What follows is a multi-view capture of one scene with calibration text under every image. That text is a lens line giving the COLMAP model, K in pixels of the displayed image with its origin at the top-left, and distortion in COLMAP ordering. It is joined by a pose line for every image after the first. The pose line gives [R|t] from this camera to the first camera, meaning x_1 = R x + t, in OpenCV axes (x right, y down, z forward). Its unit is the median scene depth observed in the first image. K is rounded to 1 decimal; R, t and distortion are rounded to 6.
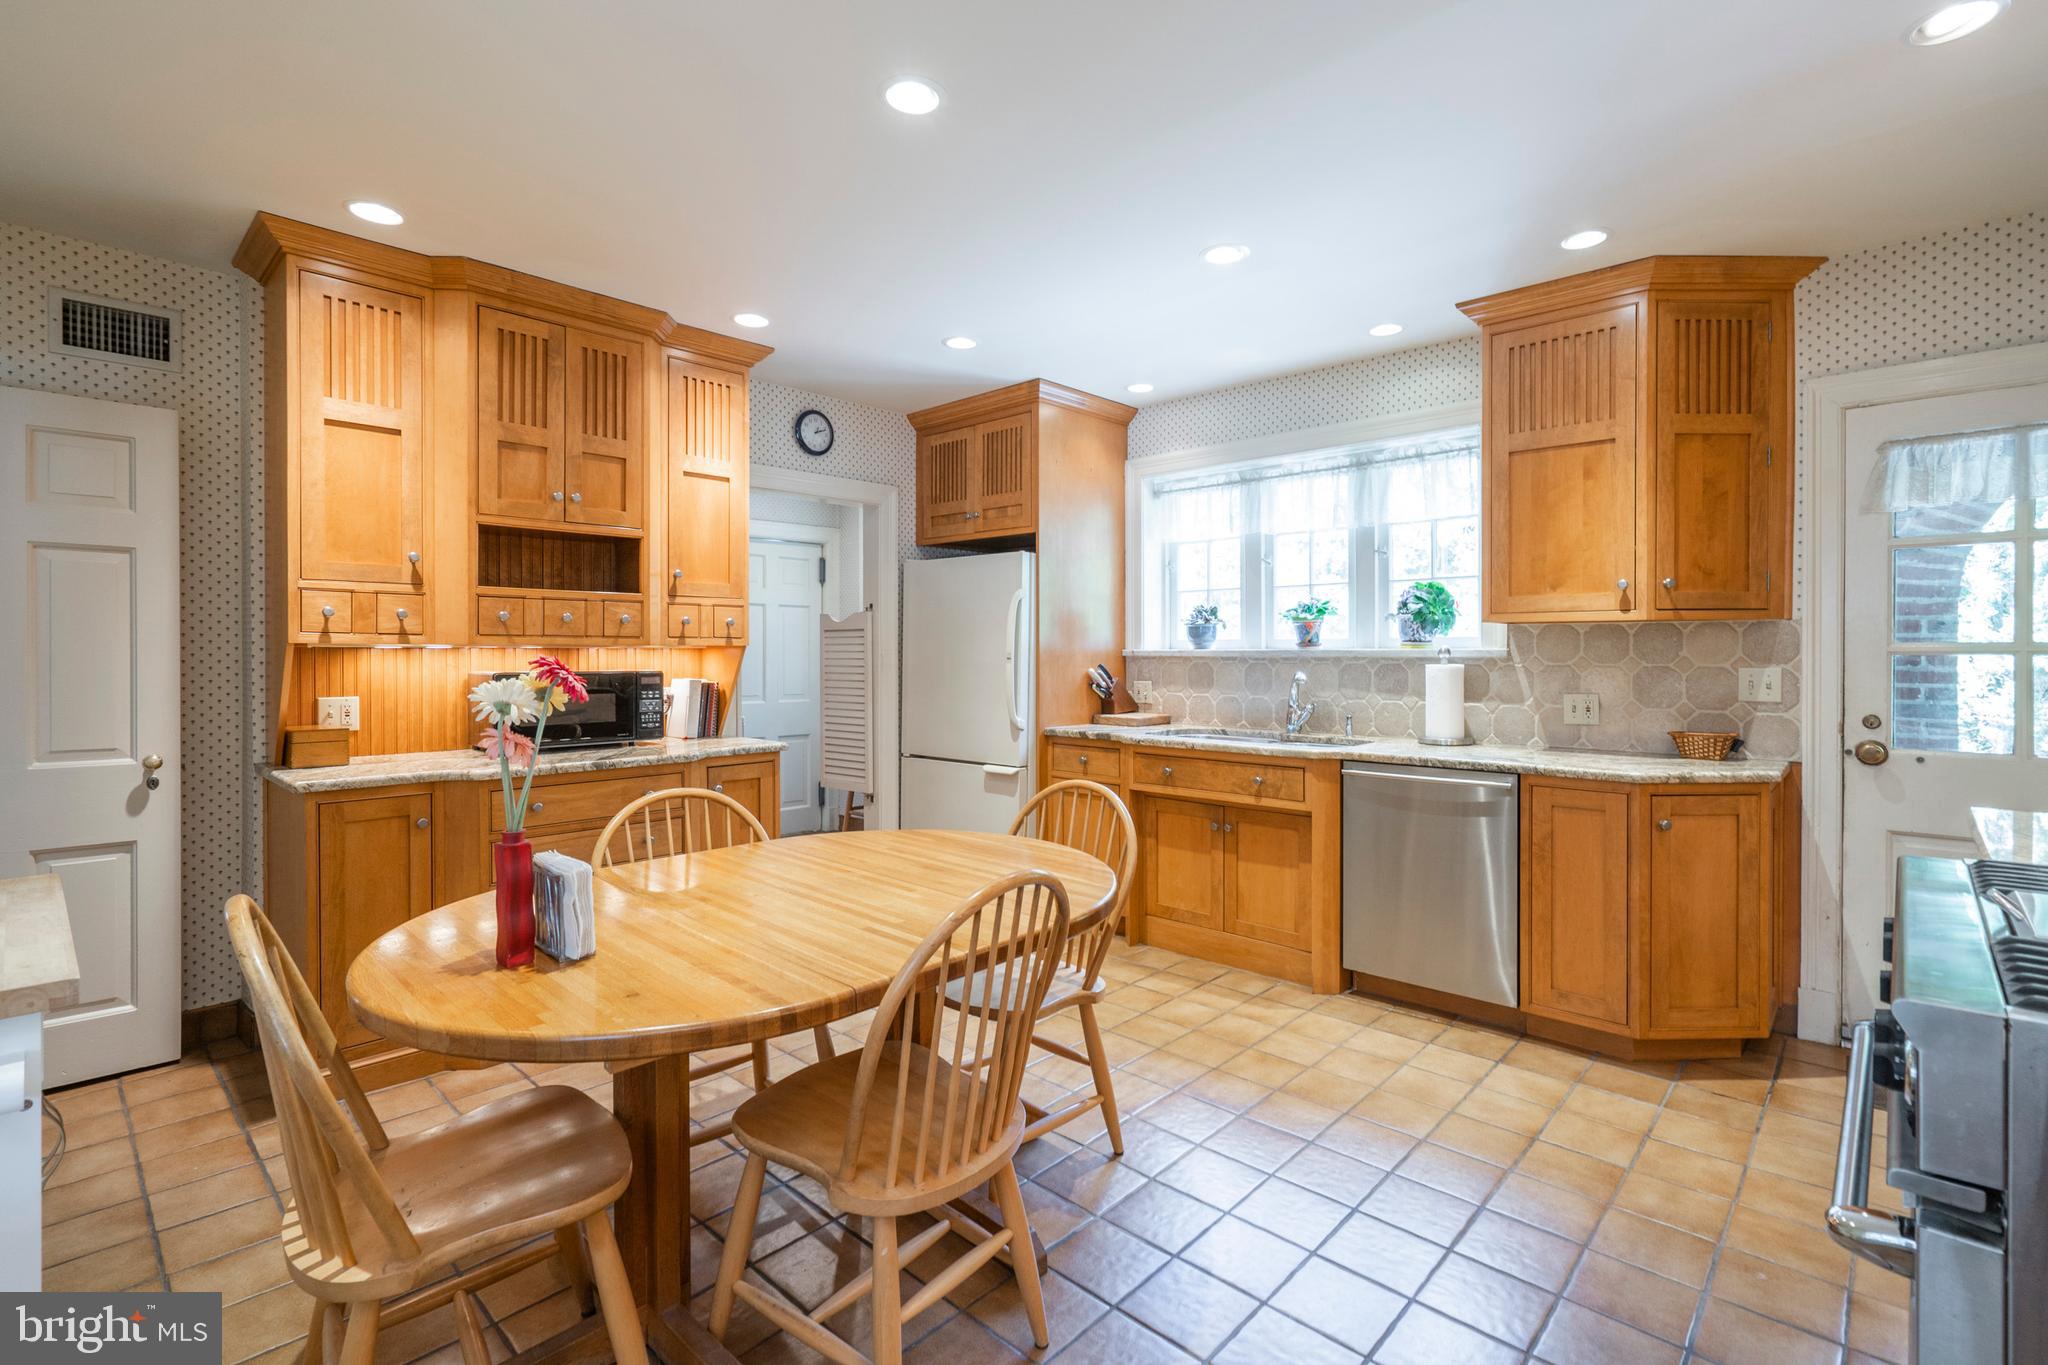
lens RADIAL K [[941.4, 0, 1027.9], [0, 941.4, 659.1], [0, 0, 1]] dist [-0.002831, 0.000026]
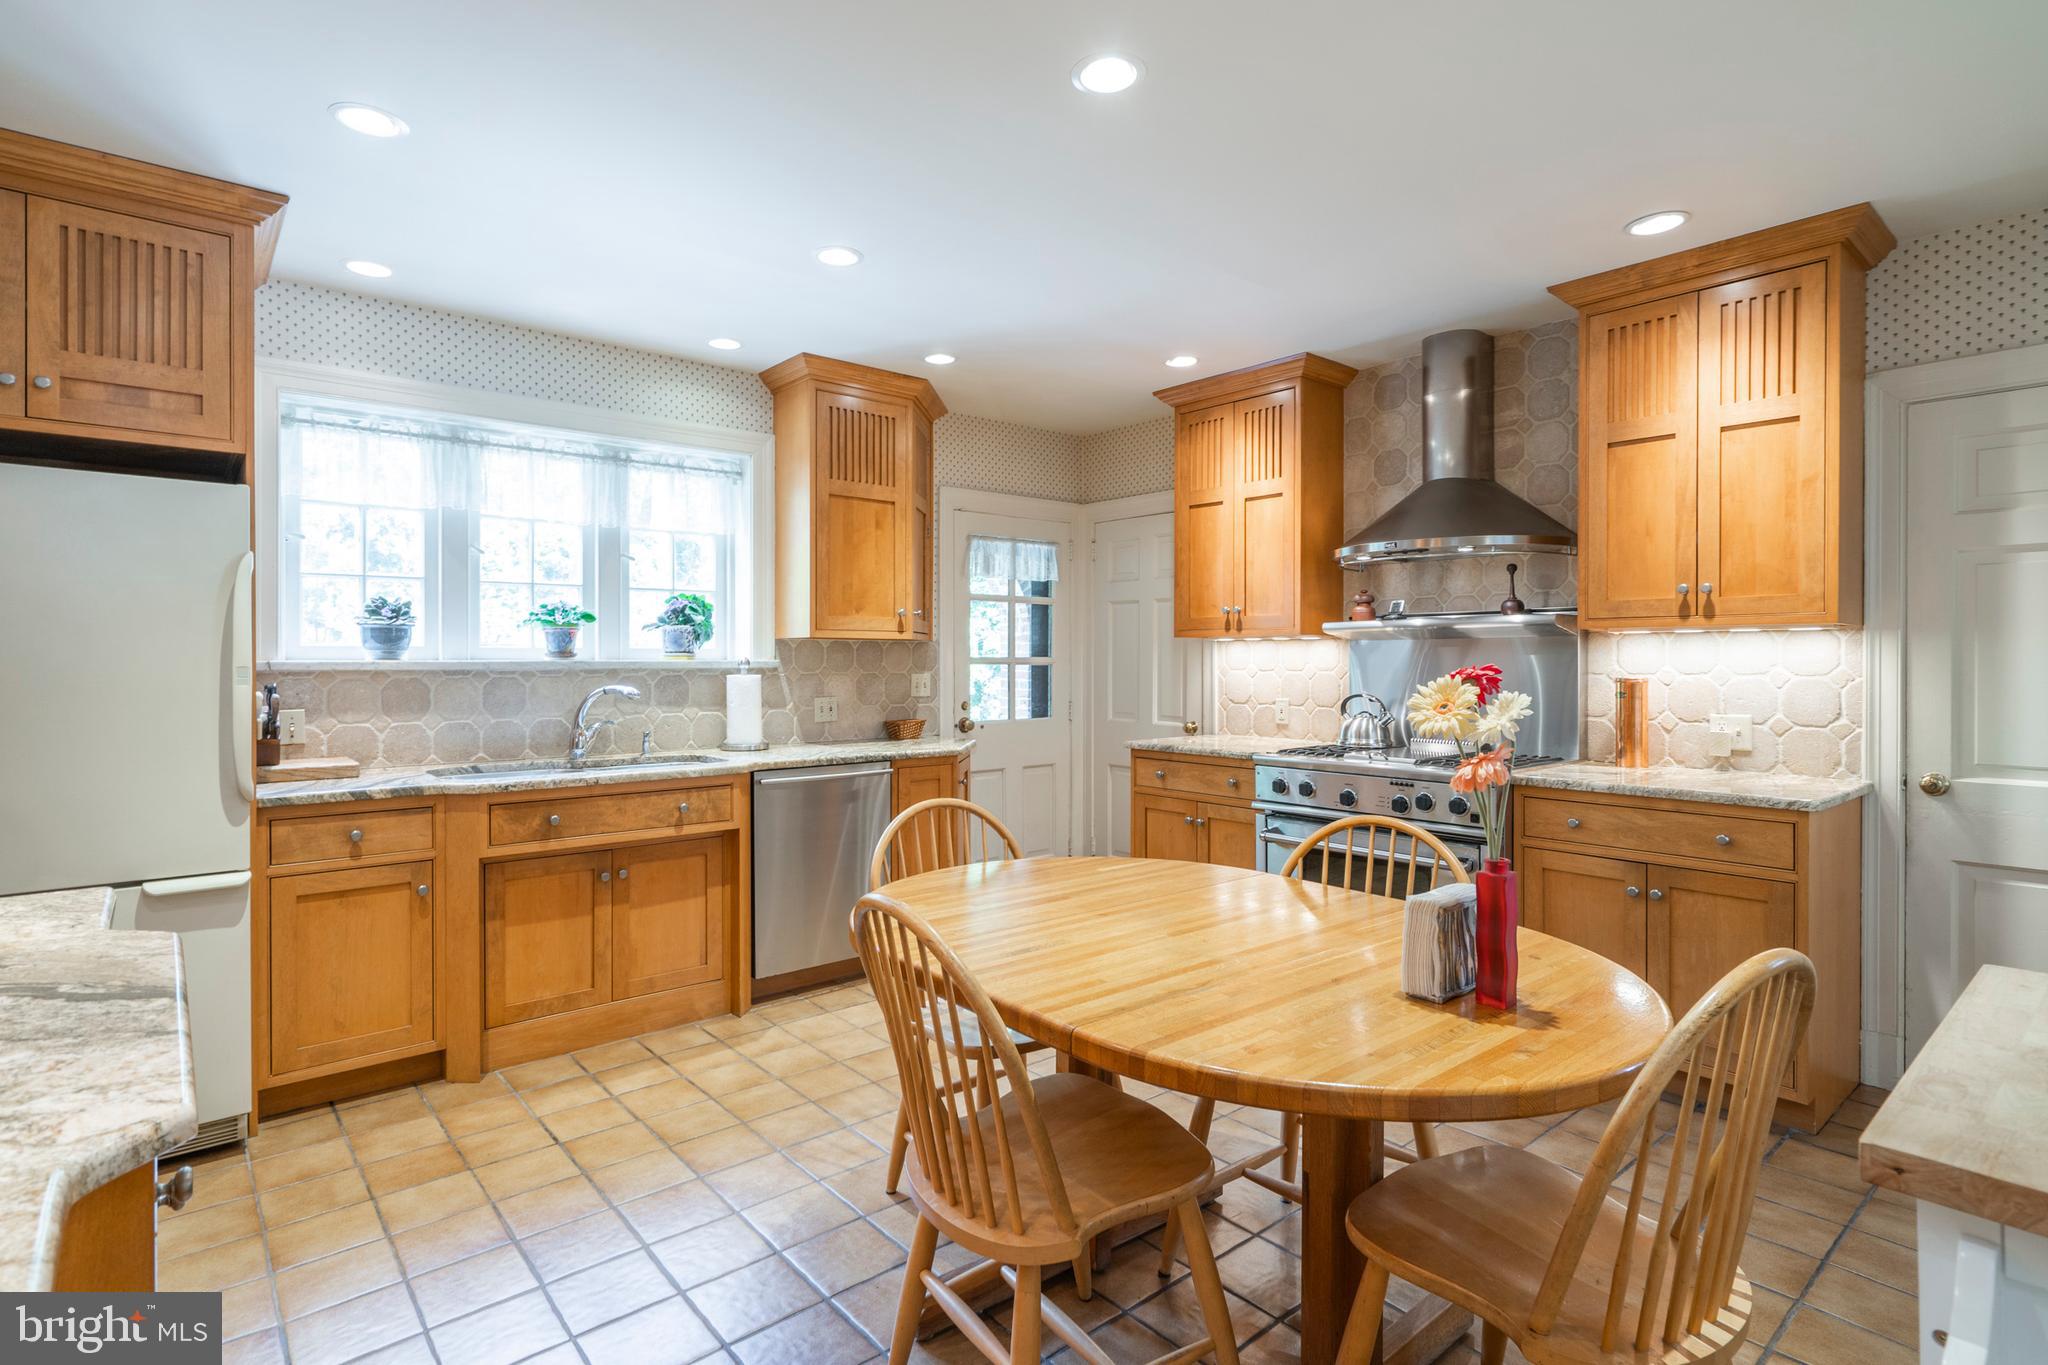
lens RADIAL K [[991.1, 0, 1036.2], [0, 991.1, 663.8], [0, 0, 1]] dist [0.001120, 0.000178]
pose [[0.117352, -0.001686, 0.993089, -0.649148], [0.009635, 0.999953, 0.000560, -0.004293], [-0.993044, 0.009503, 0.117362, 0.556741]]
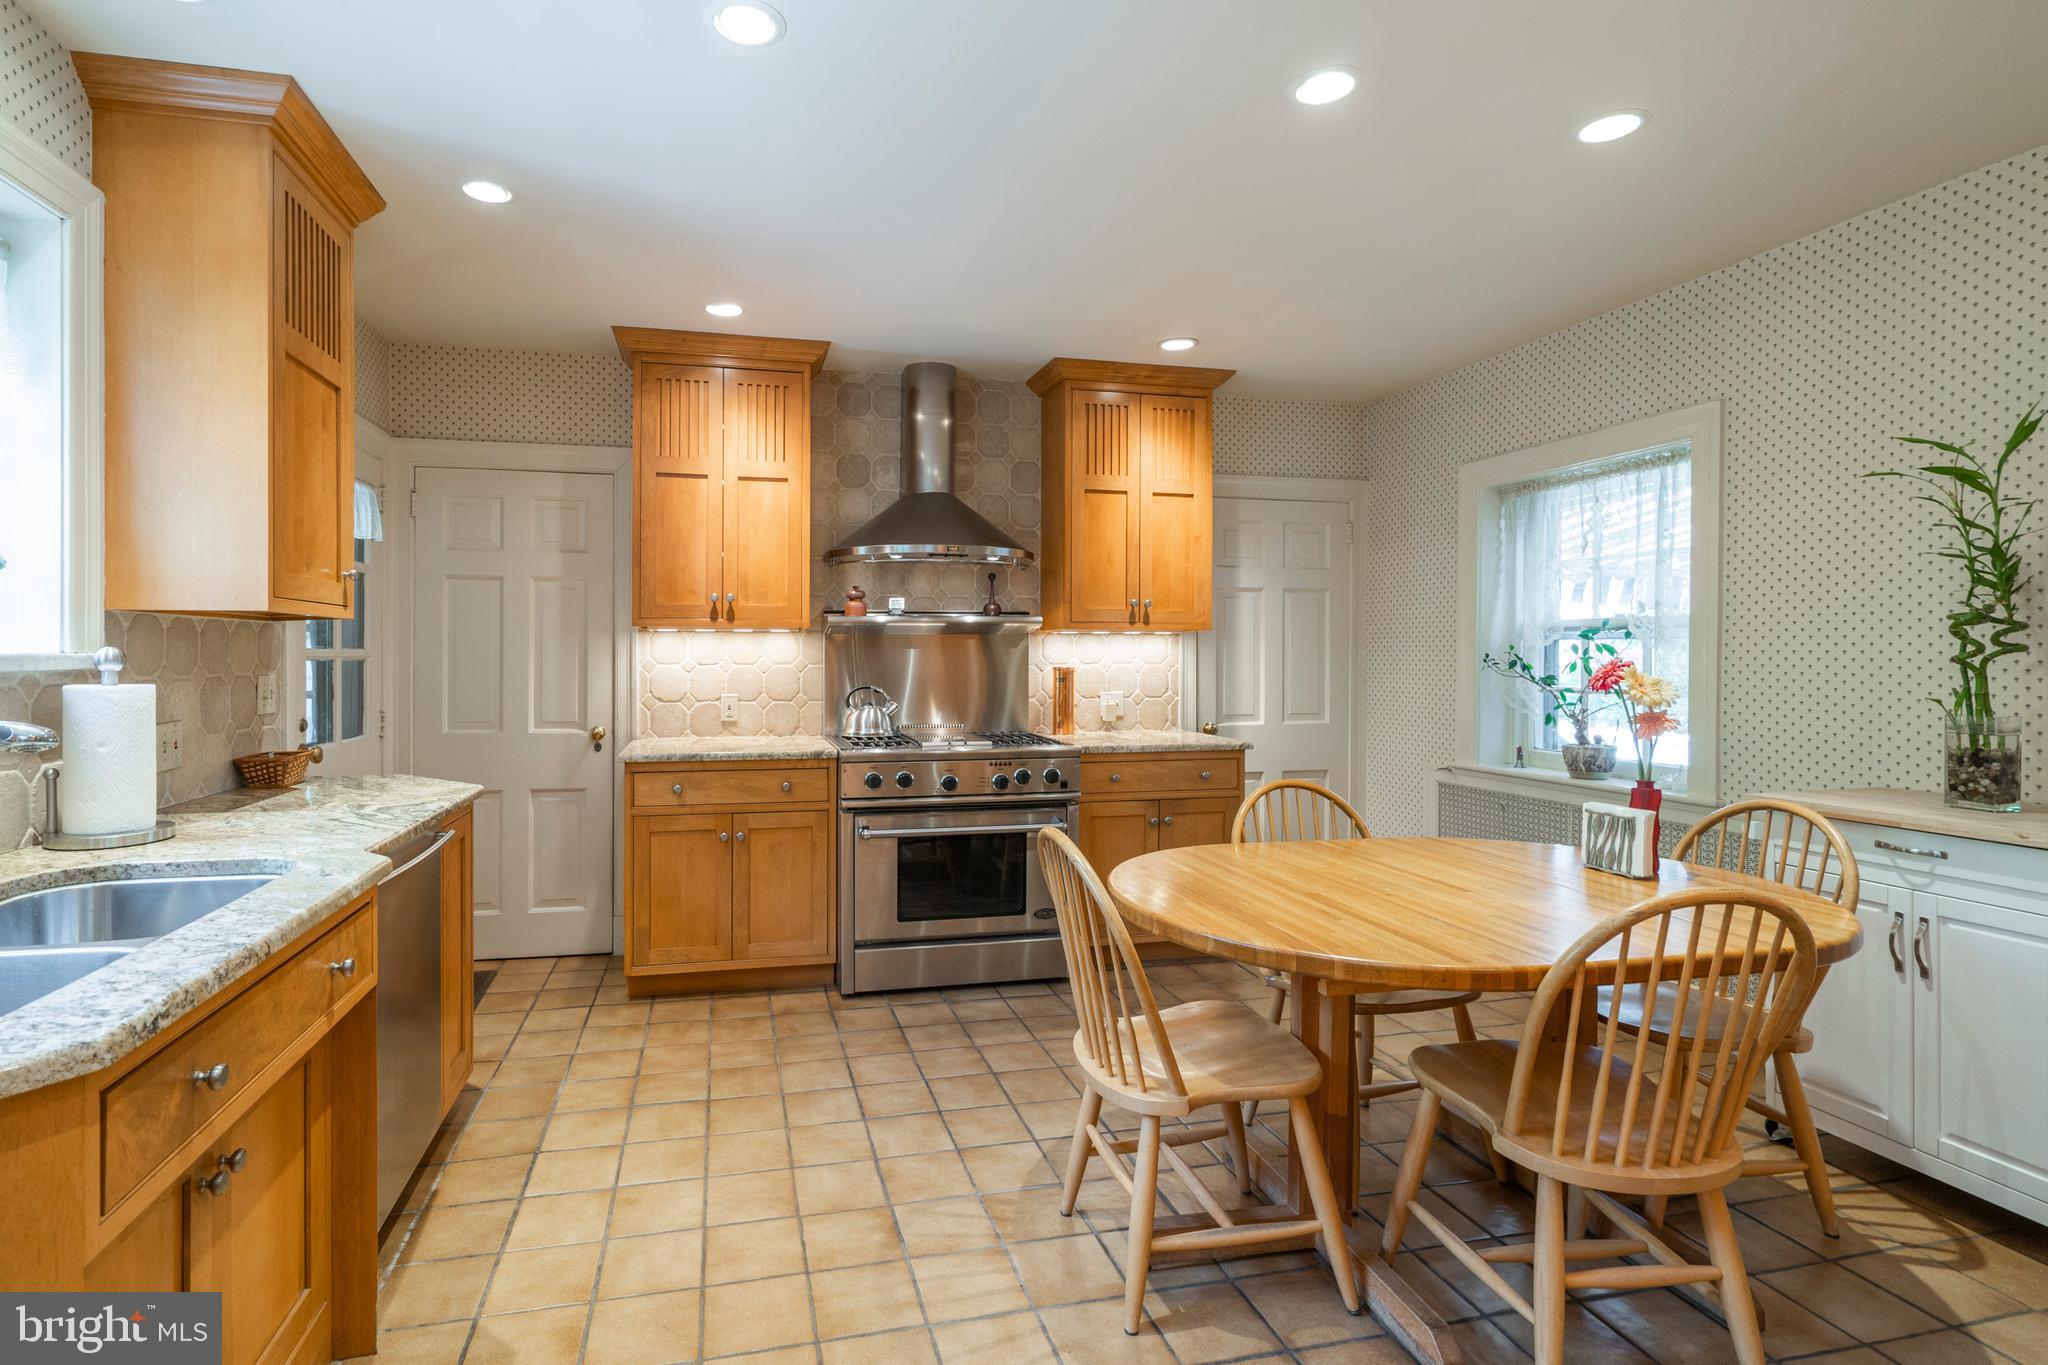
lens RADIAL K [[968.4, 0, 910.5], [0, 968.4, 658.7], [0, 0, 1]] dist [-0.003074, -0.000120]
pose [[-0.807810, -0.002801, 0.589436, -0.214411], [0.006227, 0.999892, 0.013285, -0.012667], [-0.589410, 0.014402, -0.807706, 1.201209]]
